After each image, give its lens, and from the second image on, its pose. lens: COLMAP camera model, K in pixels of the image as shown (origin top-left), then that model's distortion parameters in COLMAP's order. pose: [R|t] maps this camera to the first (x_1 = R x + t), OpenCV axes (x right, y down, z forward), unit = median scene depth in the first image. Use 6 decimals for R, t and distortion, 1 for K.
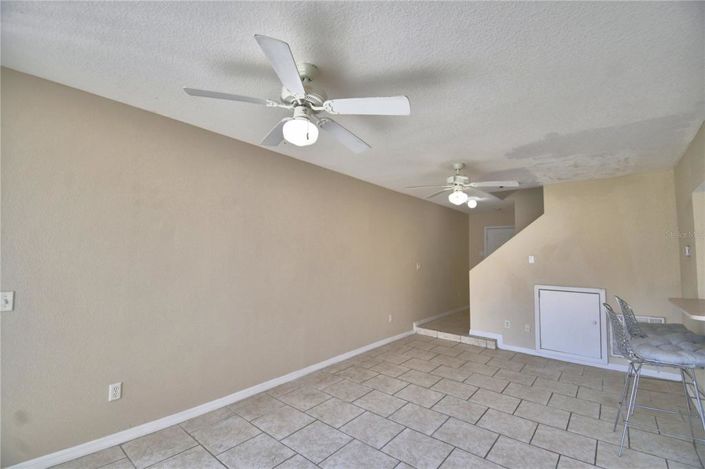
lens RADIAL K [[309.8, 0, 345.8], [0, 309.8, 234.0], [0, 0, 1]] dist [-0.007713, -0.009834]
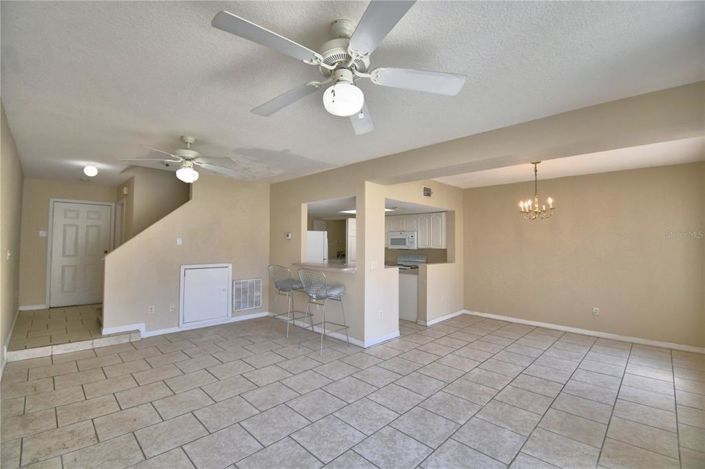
lens RADIAL K [[309.8, 0, 353.2], [0, 309.8, 233.2], [0, 0, 1]] dist [-0.007713, -0.009834]
pose [[0.059360, 0.013155, 0.998150, -0.512807], [-0.075211, 0.997130, -0.008669, 0.026237], [-0.995399, -0.074557, 0.060179, 0.456182]]
